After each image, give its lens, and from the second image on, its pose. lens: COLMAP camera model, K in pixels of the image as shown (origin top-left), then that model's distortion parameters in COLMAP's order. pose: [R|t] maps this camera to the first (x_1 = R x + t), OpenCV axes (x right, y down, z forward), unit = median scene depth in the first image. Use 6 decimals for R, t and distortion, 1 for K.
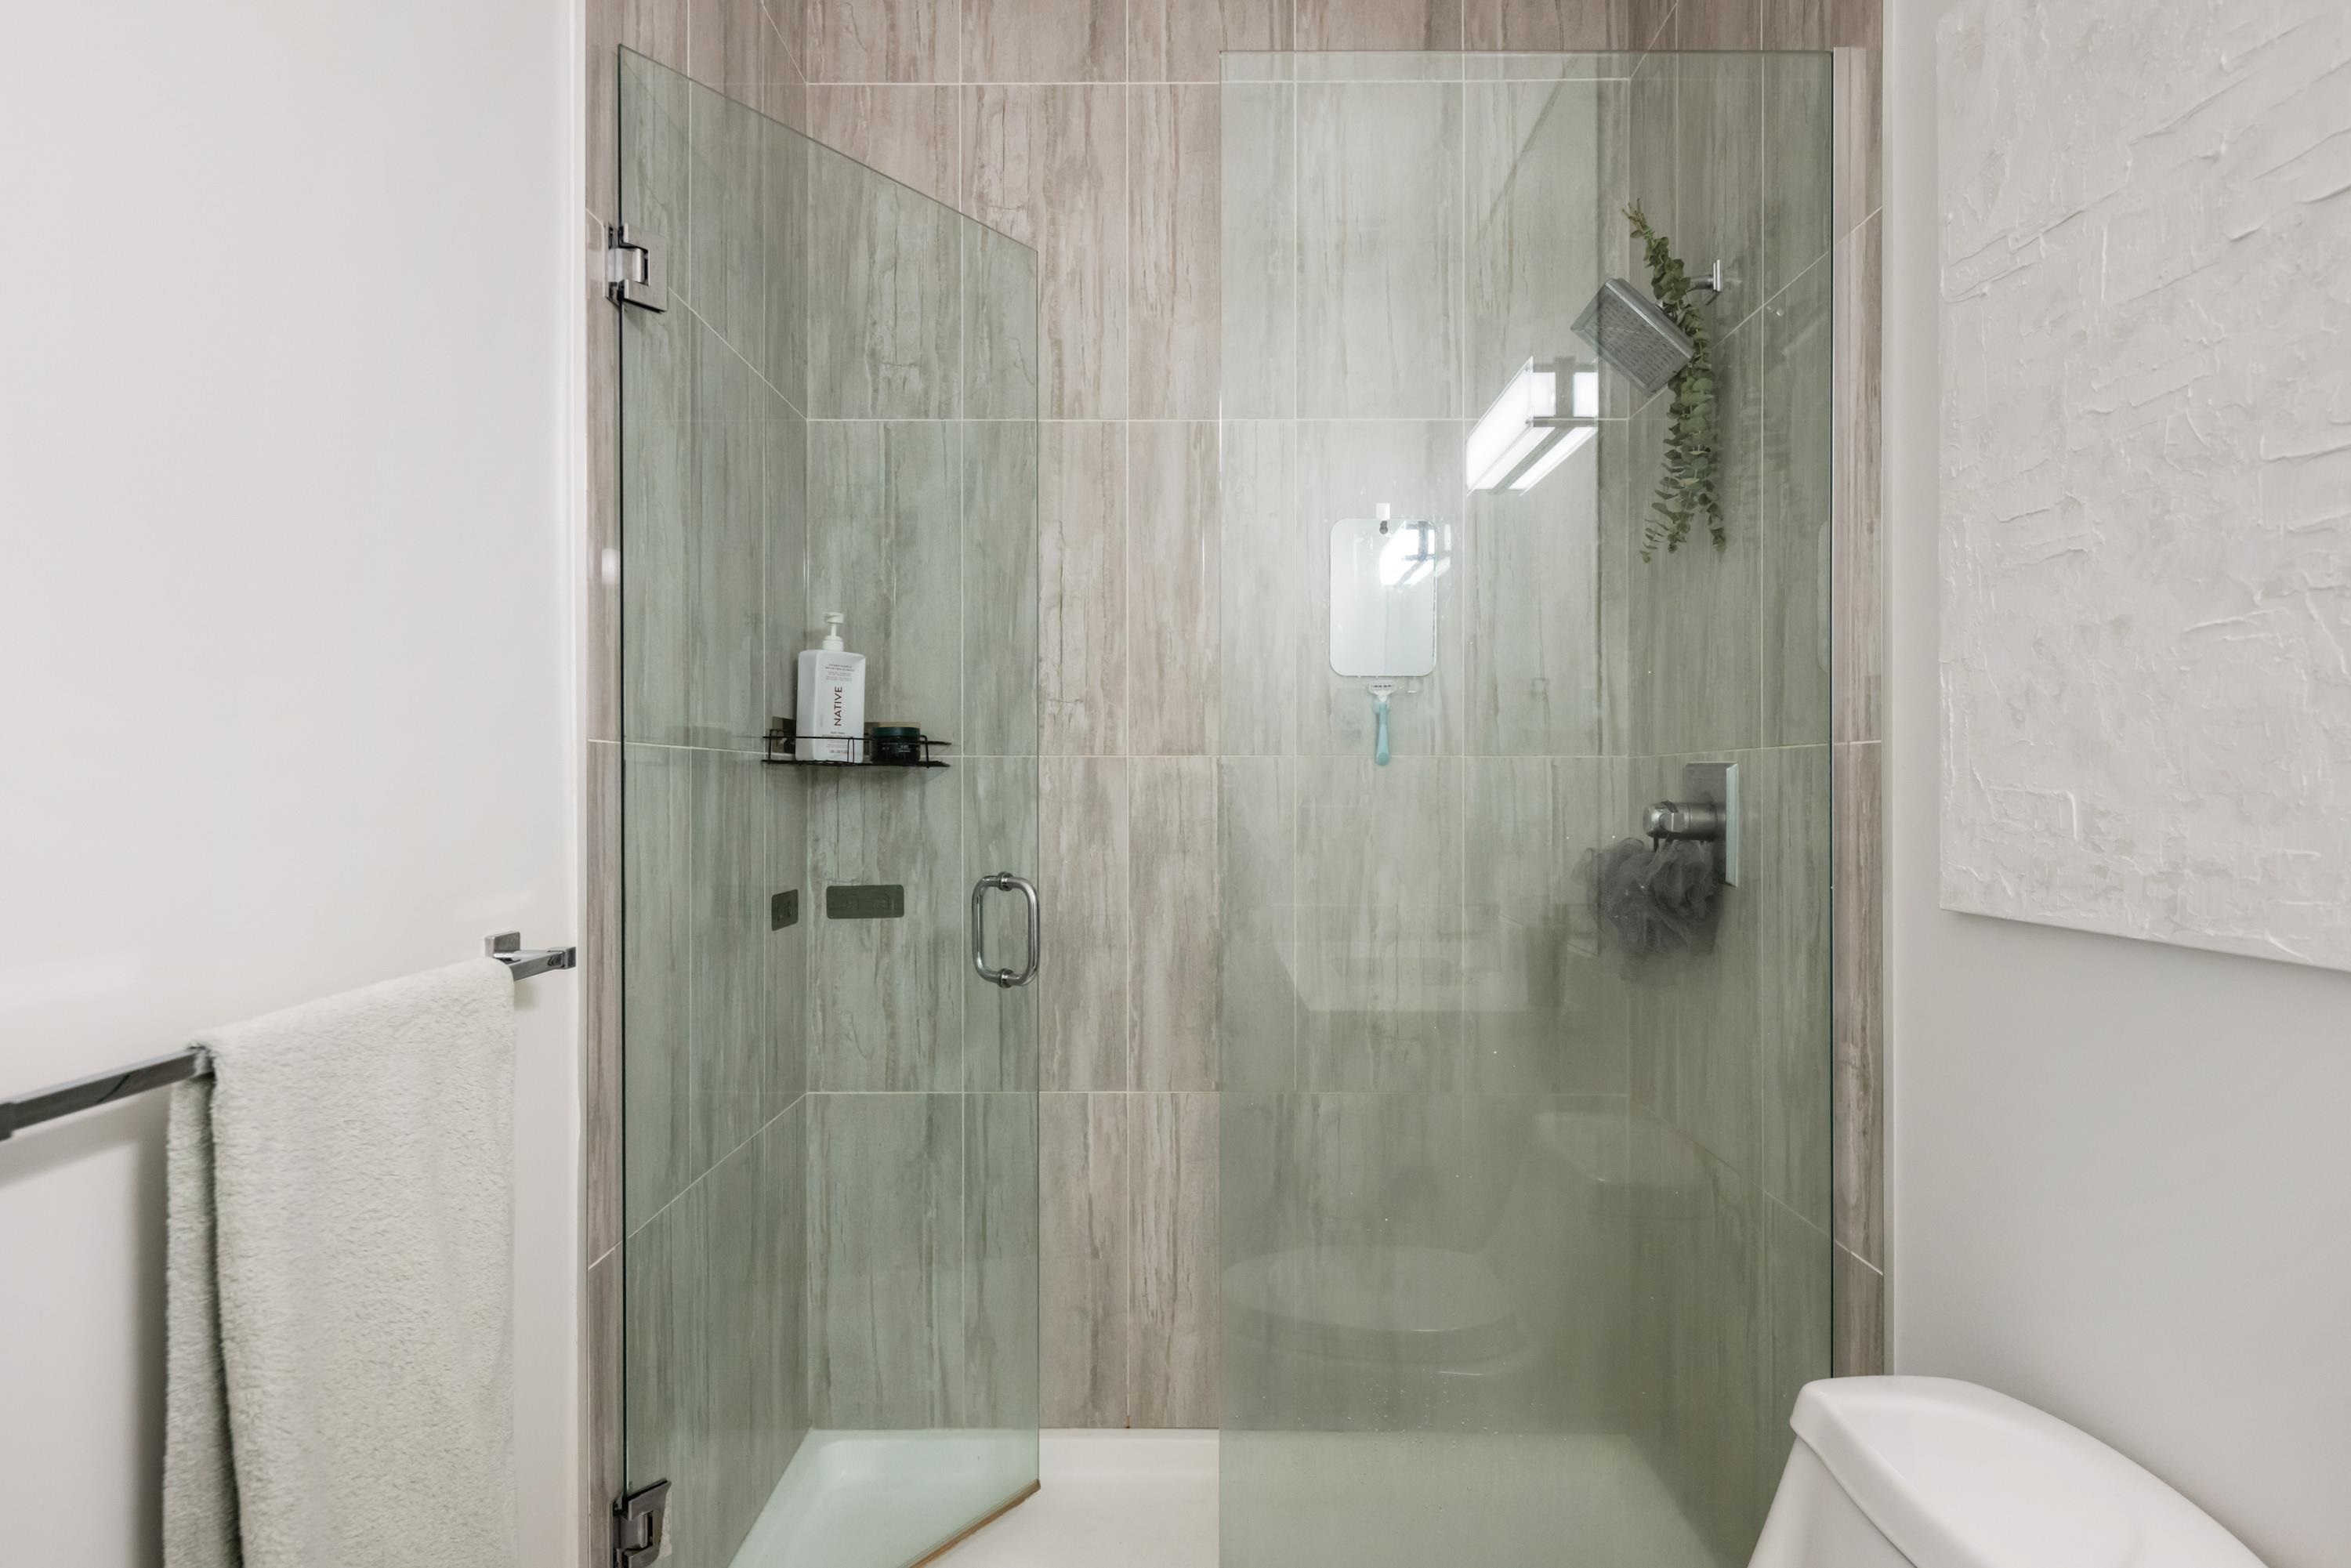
lens RADIAL K [[1246.6, 0, 1177.8], [0, 1246.6, 791.3], [0, 0, 1]] dist [0.000799, -0.002761]
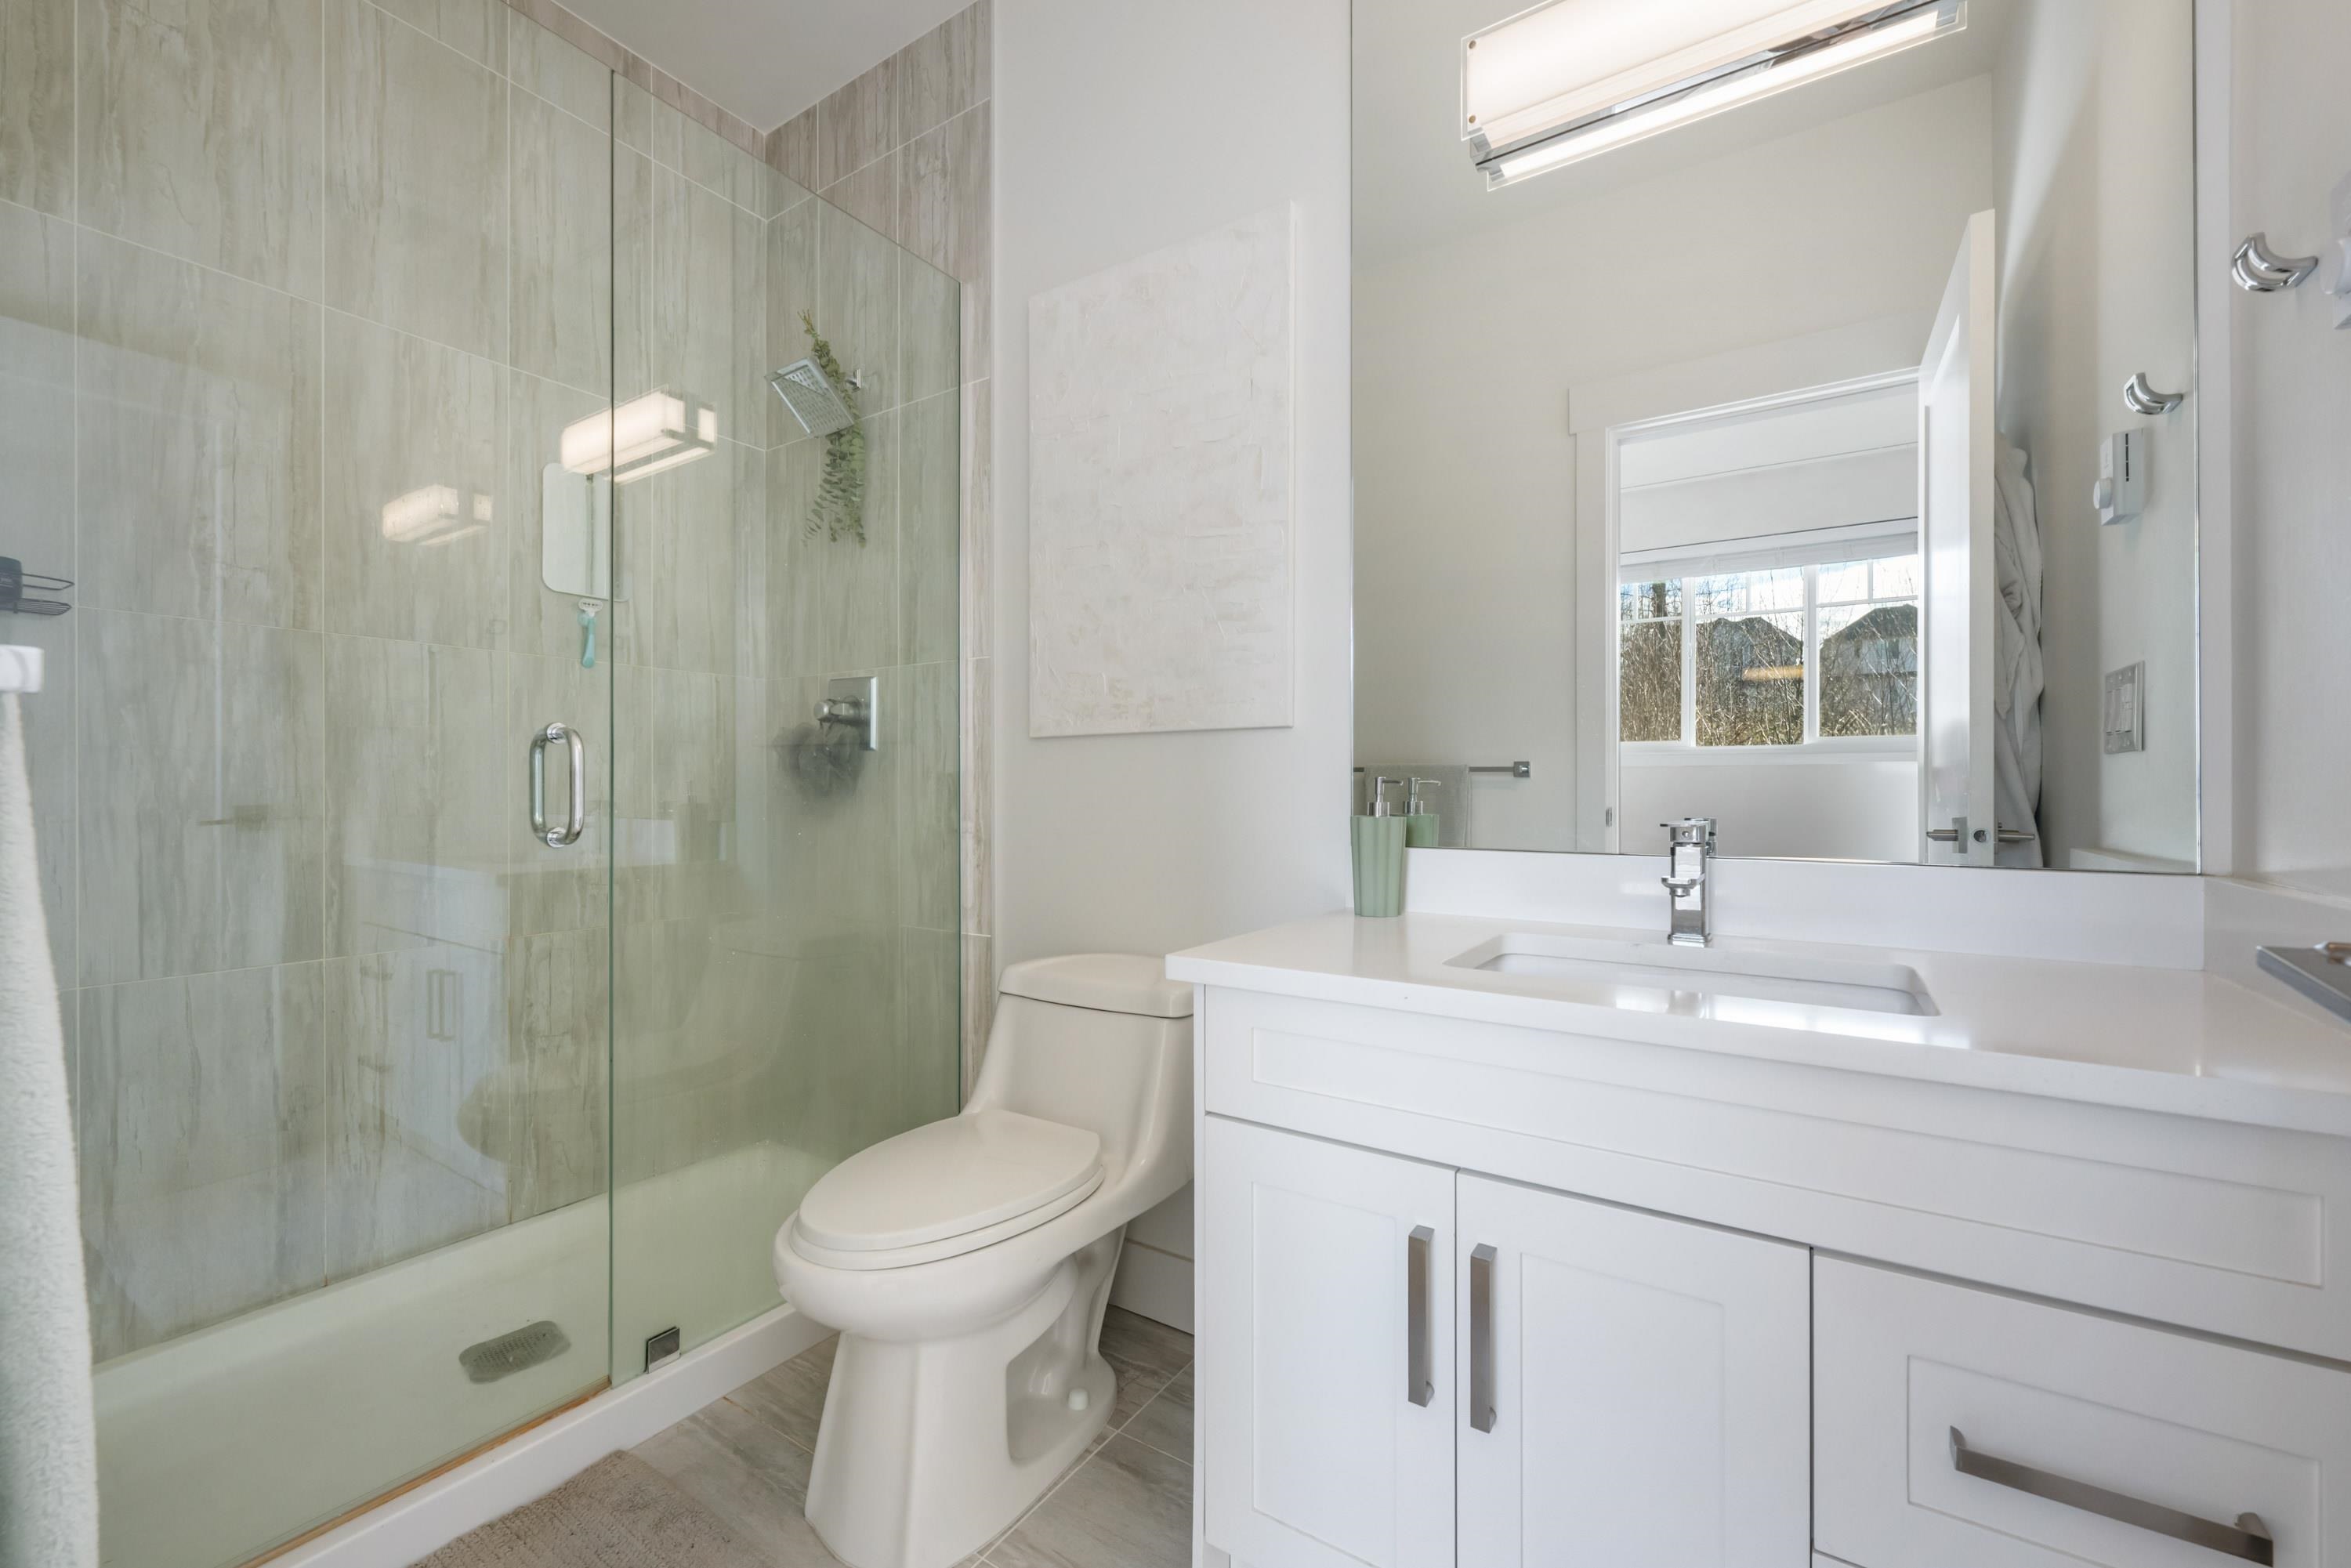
lens RADIAL K [[947.5, 0, 1174.1], [0, 947.5, 792.2], [0, 0, 1]] dist [0.001590, 0.001586]
pose [[0.540020, -0.003361, 0.841646, -0.323326], [0.004429, 0.999990, 0.001151, 0.106523], [-0.841641, 0.003106, 0.540029, -0.014172]]
